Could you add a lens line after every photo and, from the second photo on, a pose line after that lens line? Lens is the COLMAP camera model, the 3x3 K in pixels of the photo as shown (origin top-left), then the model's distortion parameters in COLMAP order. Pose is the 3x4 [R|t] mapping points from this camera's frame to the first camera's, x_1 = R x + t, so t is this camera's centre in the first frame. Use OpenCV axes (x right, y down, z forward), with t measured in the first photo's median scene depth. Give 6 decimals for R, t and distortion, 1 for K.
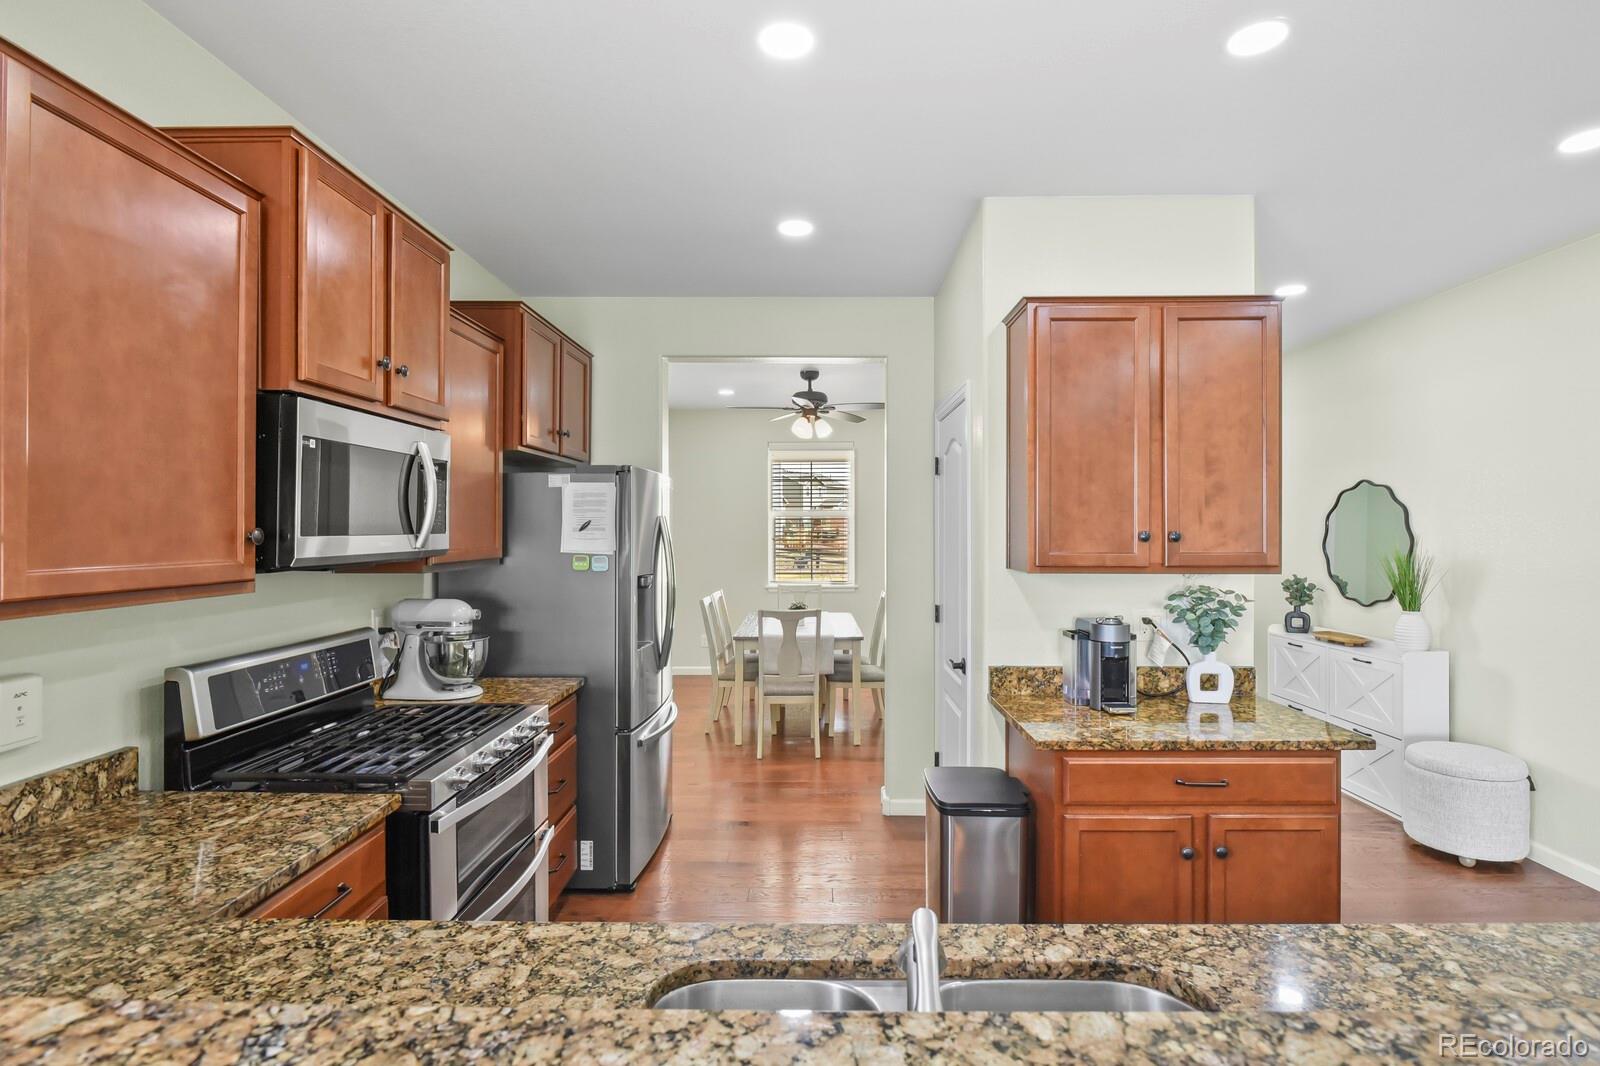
lens RADIAL K [[777.4, 0, 812.0], [0, 777.4, 529.4], [0, 0, 1]] dist [-0.005787, -0.004999]
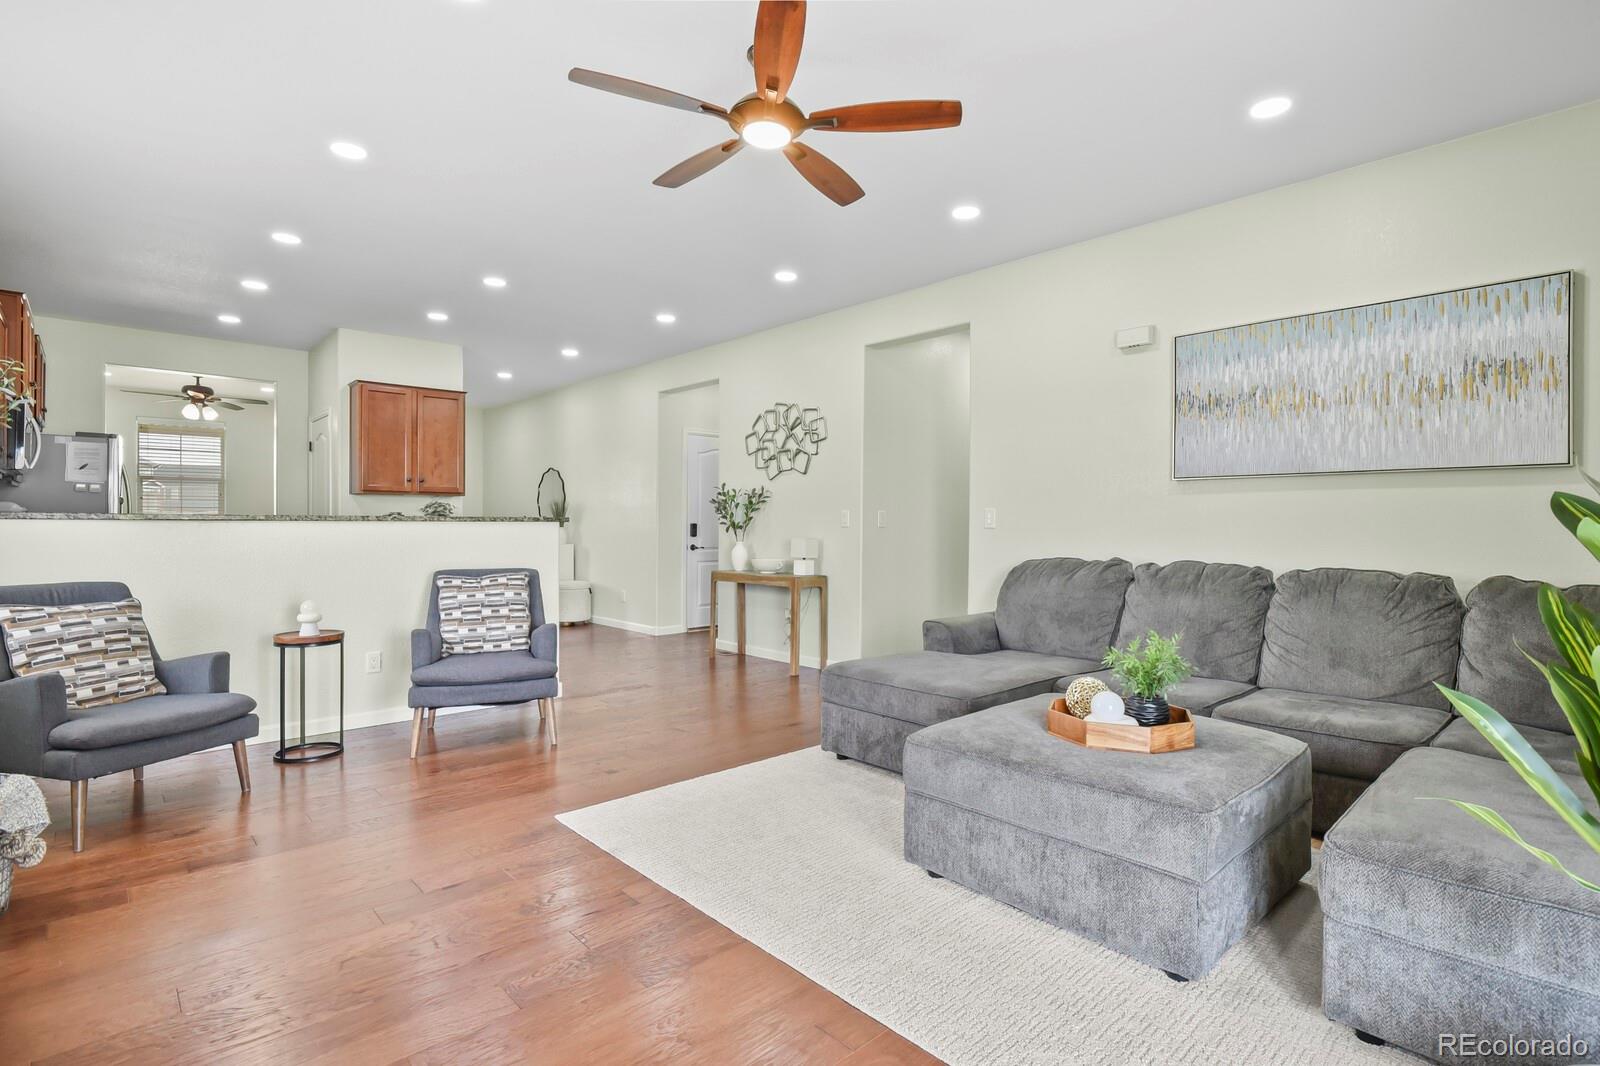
lens RADIAL K [[777.4, 0, 811.0], [0, 777.4, 531.5], [0, 0, 1]] dist [-0.005787, -0.004999]
pose [[0.725217, -0.004287, 0.688507, -0.374509], [-0.004721, 0.999926, 0.011199, 0.145239], [-0.688504, -0.011372, 0.725143, -1.771642]]
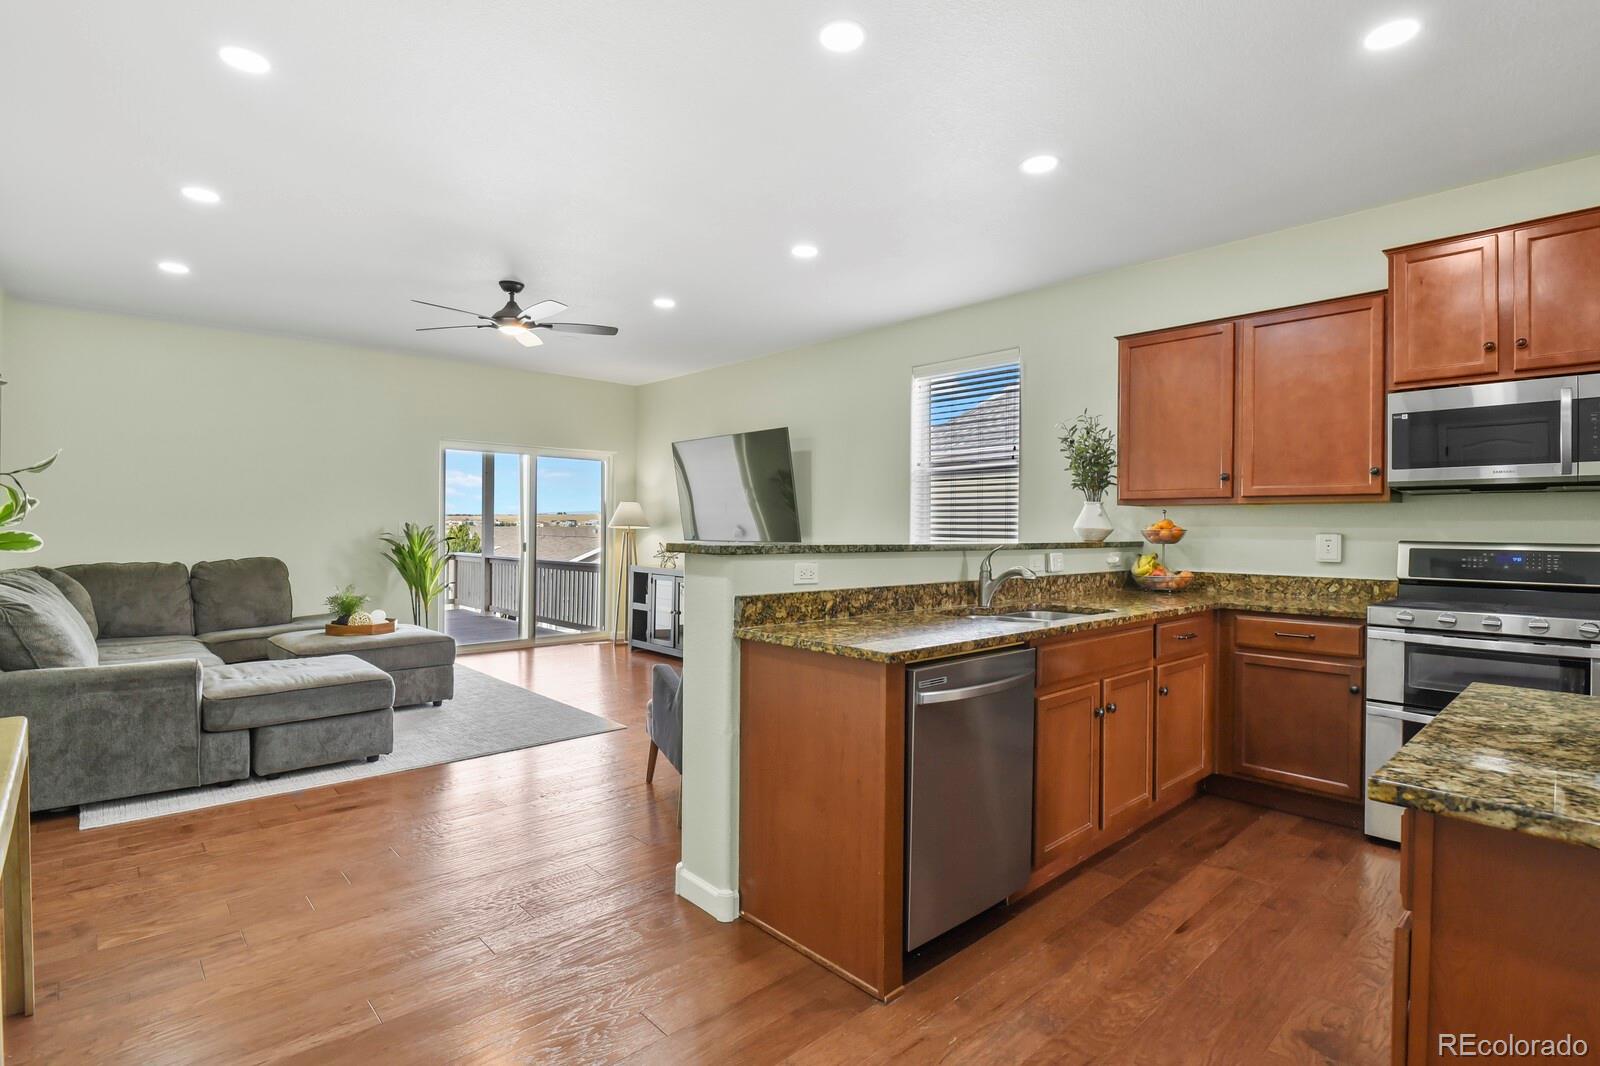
lens RADIAL K [[777.4, 0, 806.0], [0, 777.4, 529.2], [0, 0, 1]] dist [-0.005787, -0.004999]
pose [[-0.722303, -0.006077, -0.691550, 1.118010], [-0.009724, 0.999952, 0.001370, 0.112153], [0.691508, 0.007714, -0.722327, 0.958717]]
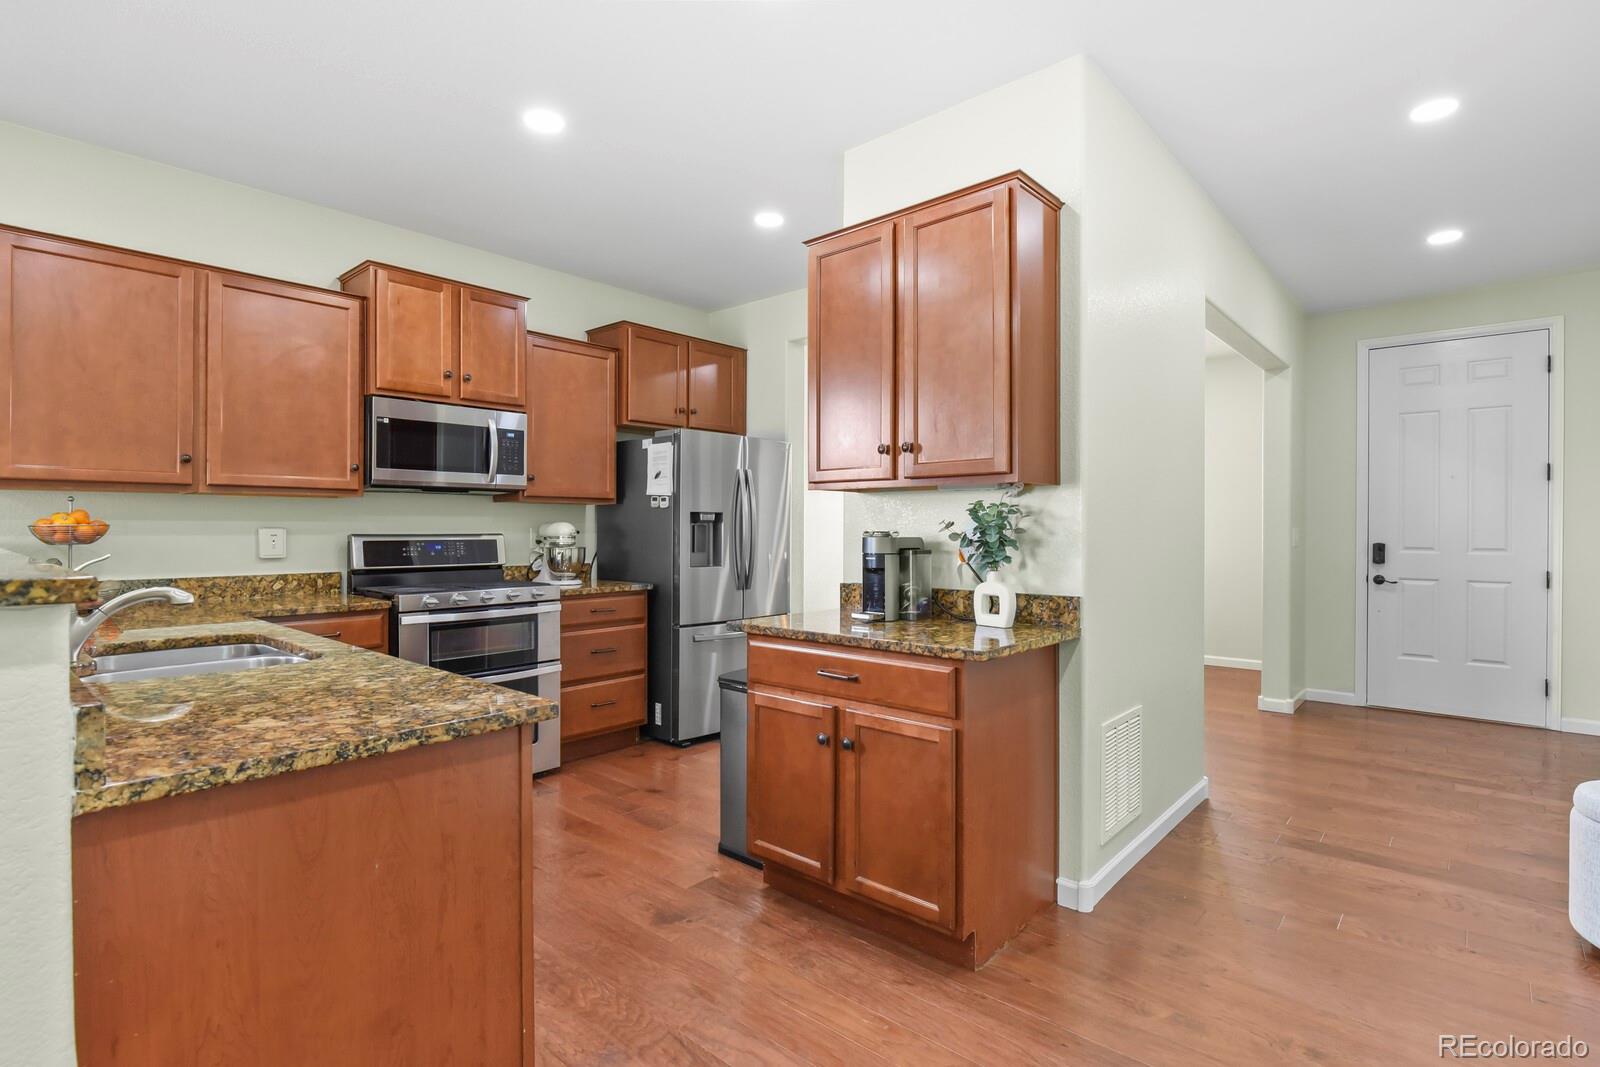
lens RADIAL K [[777.4, 0, 807.2], [0, 777.4, 530.0], [0, 0, 1]] dist [-0.005787, -0.004999]
pose [[0.759432, 0.001971, -0.650584, 1.013461], [-0.000795, 0.999997, 0.002102, 0.112719], [0.650586, -0.001079, 0.759432, 0.155913]]
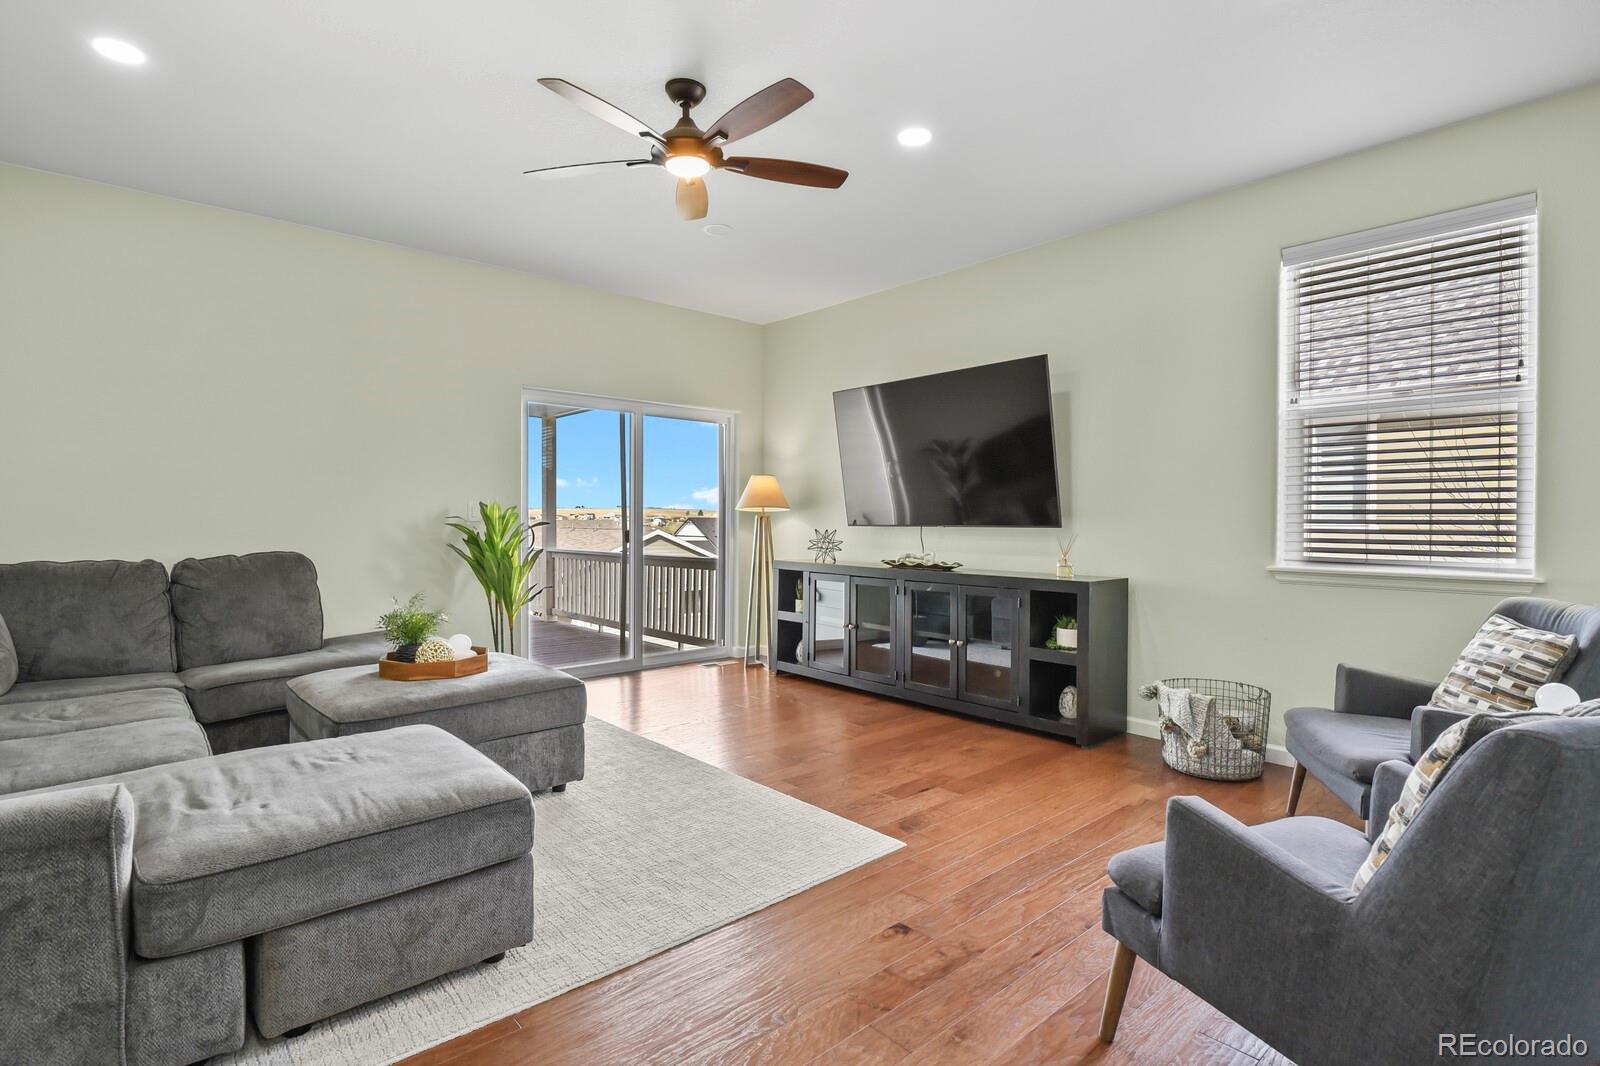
lens RADIAL K [[777.4, 0, 805.1], [0, 777.4, 528.8], [0, 0, 1]] dist [-0.005787, -0.004999]
pose [[-0.737414, 0.004182, -0.675428, 0.959323], [-0.004257, 0.999932, 0.010839, 0.148392], [0.675427, 0.010868, -0.737346, 0.014033]]
